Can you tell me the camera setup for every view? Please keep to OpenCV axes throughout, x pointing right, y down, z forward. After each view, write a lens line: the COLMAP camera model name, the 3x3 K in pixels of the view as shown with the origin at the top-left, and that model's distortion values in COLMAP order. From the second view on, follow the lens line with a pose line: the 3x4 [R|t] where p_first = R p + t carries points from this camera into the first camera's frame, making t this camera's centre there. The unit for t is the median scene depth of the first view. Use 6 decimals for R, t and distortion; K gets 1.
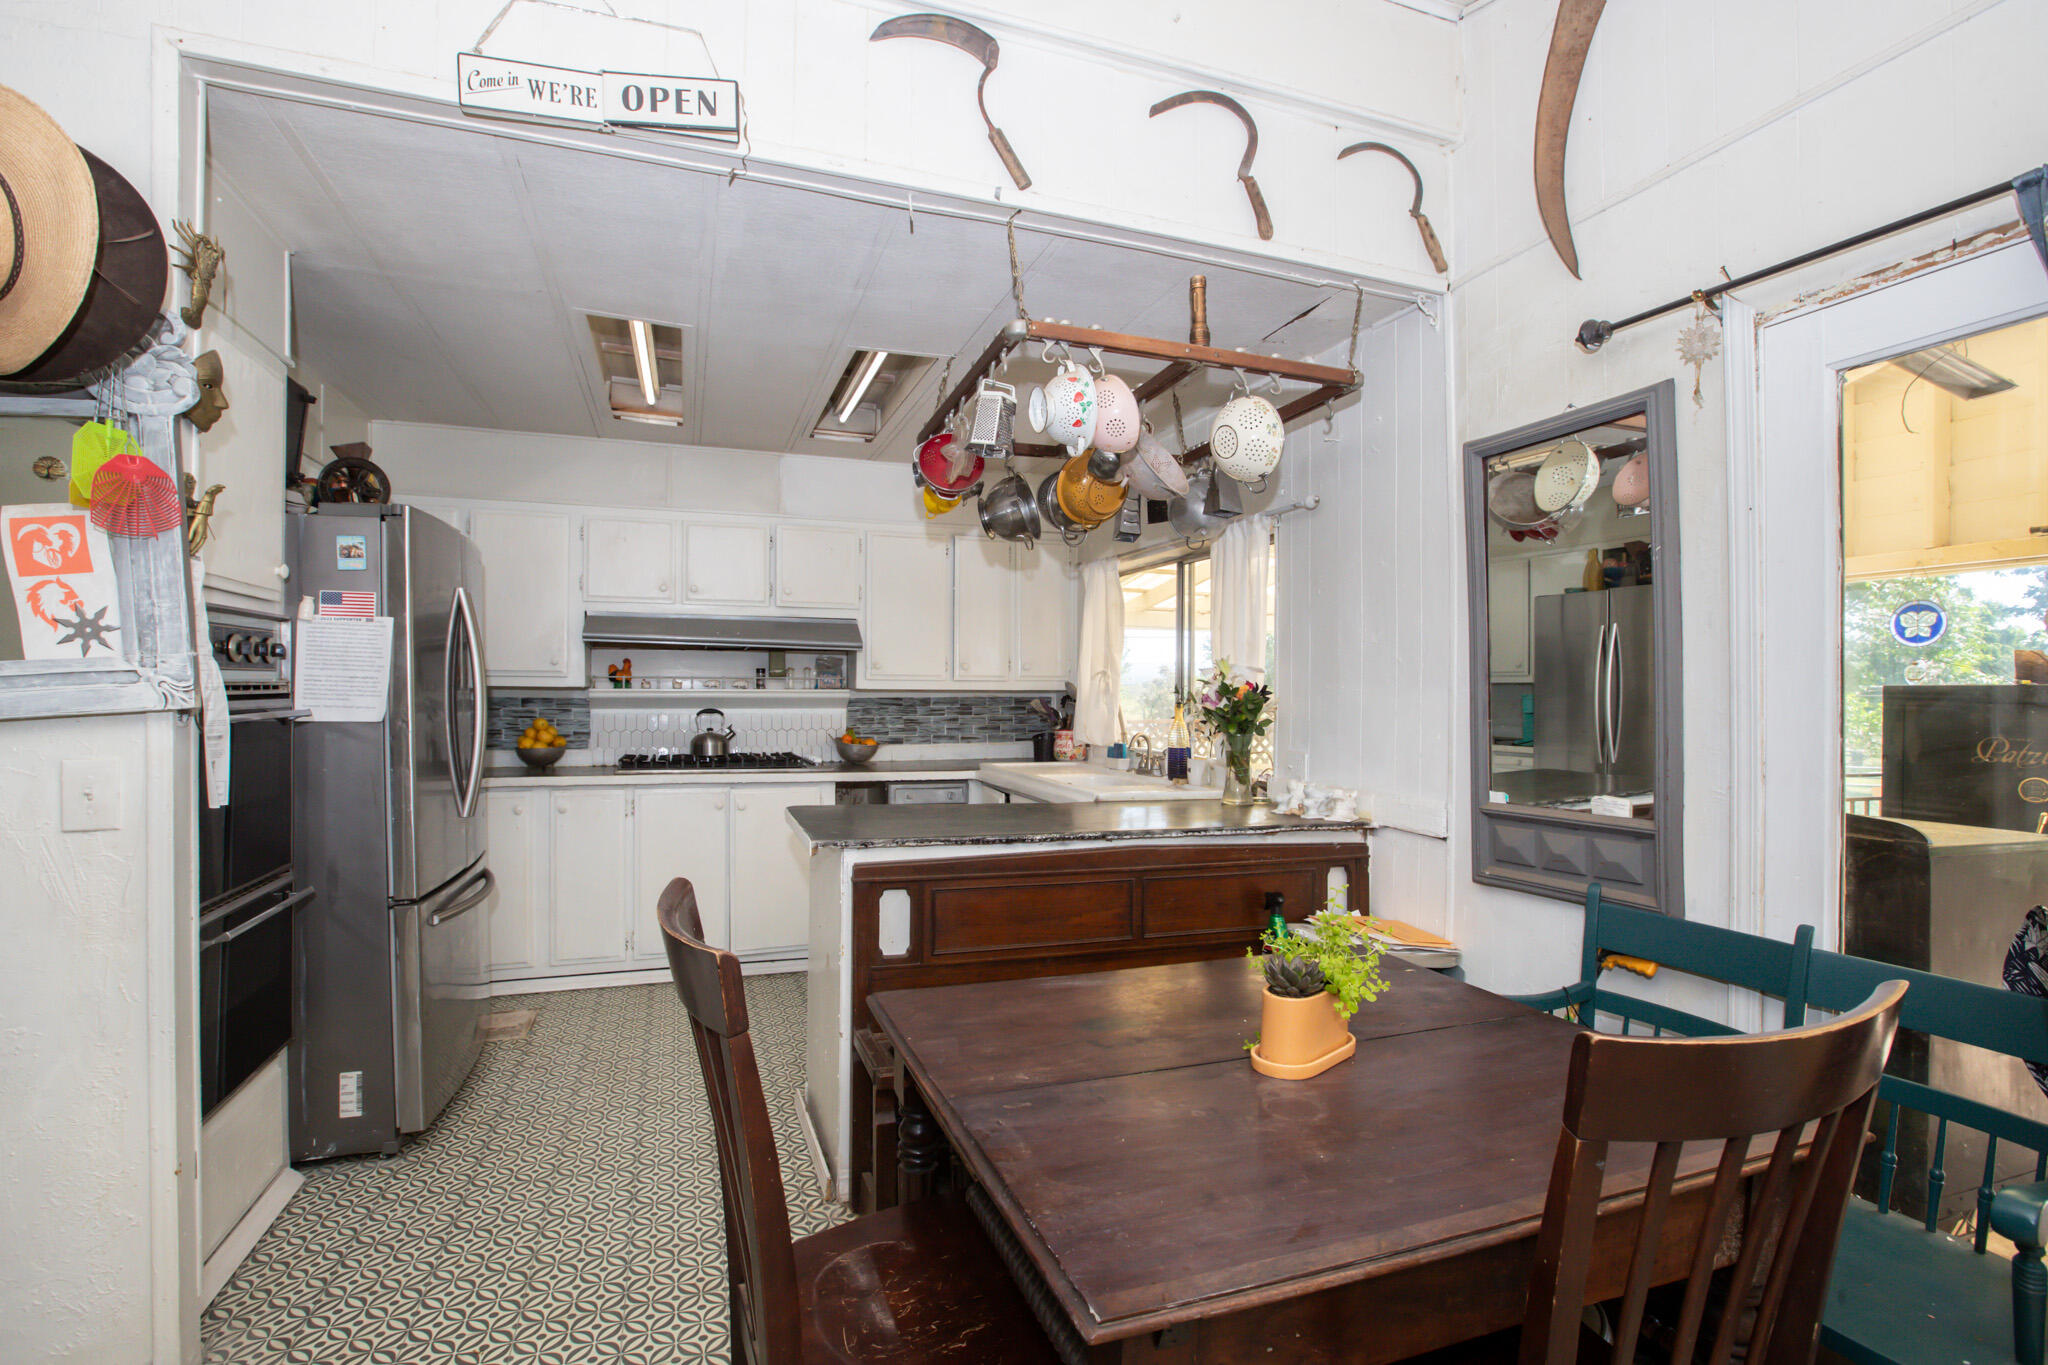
lens RADIAL K [[941.7, 0, 988.2], [0, 941.7, 696.8], [0, 0, 1]] dist [-0.060170, 0.023056]
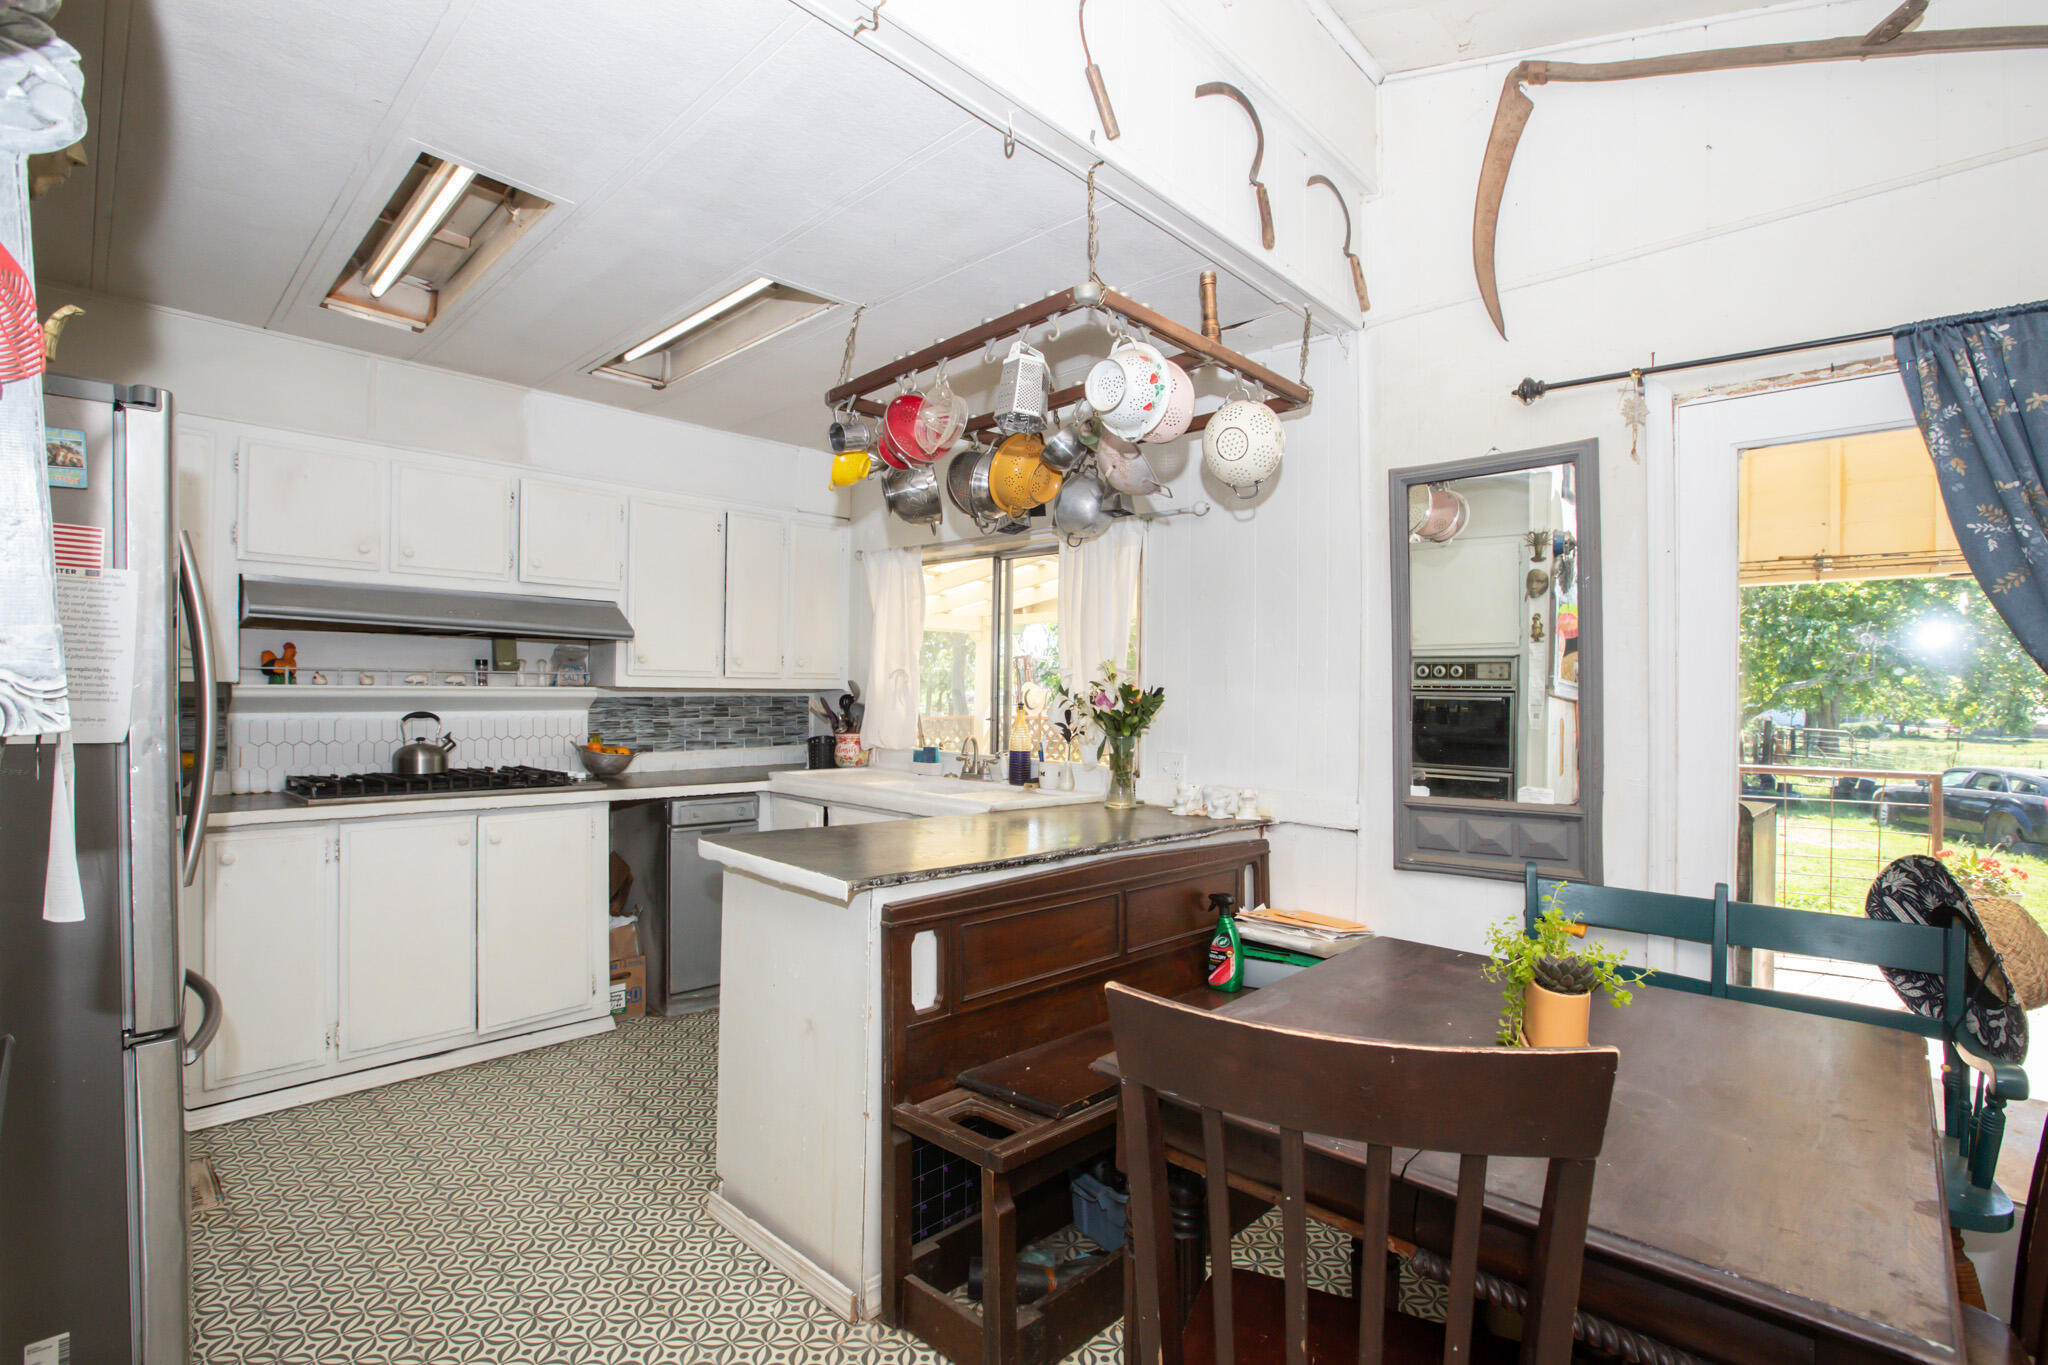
lens RADIAL K [[968.8, 0, 1002.3], [0, 968.8, 688.4], [0, 0, 1]] dist [-0.068704, 0.034979]
pose [[0.894726, 0.004985, 0.446588, -0.308503], [-0.003218, 0.999984, -0.004715, -0.005763], [-0.446604, 0.002781, 0.894727, 0.144773]]
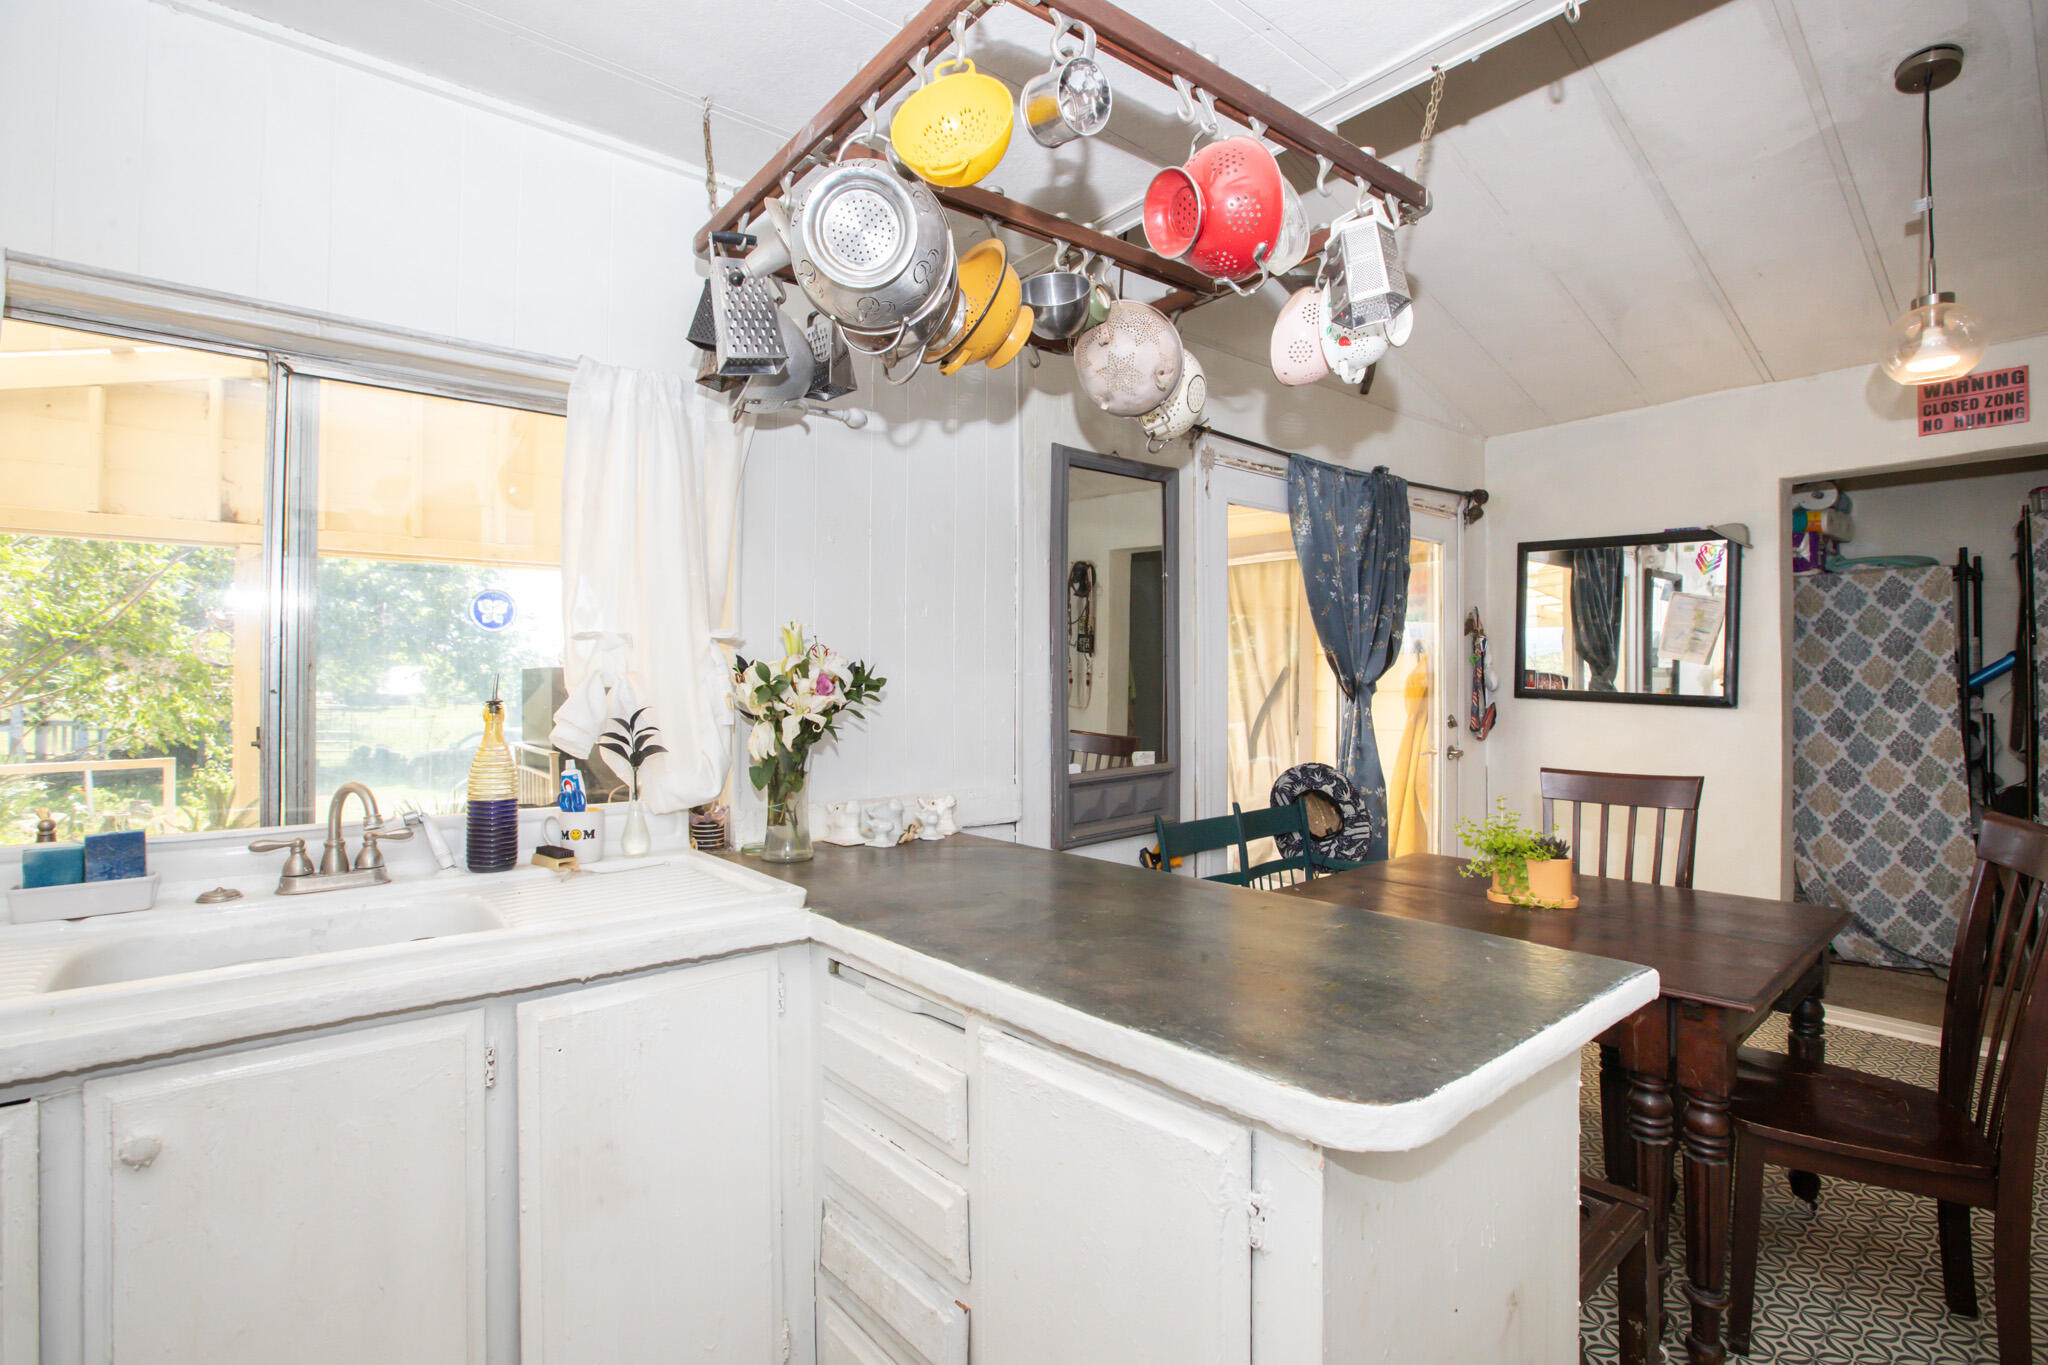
lens RADIAL K [[950.1, 0, 999.4], [0, 950.1, 650.1], [0, 0, 1]] dist [-0.029847, 0.009538]
pose [[-0.336452, 0.019148, 0.941506, -0.379900], [0.004424, 0.999814, -0.018753, -0.010890], [-0.941690, -0.002144, -0.336475, 1.095649]]
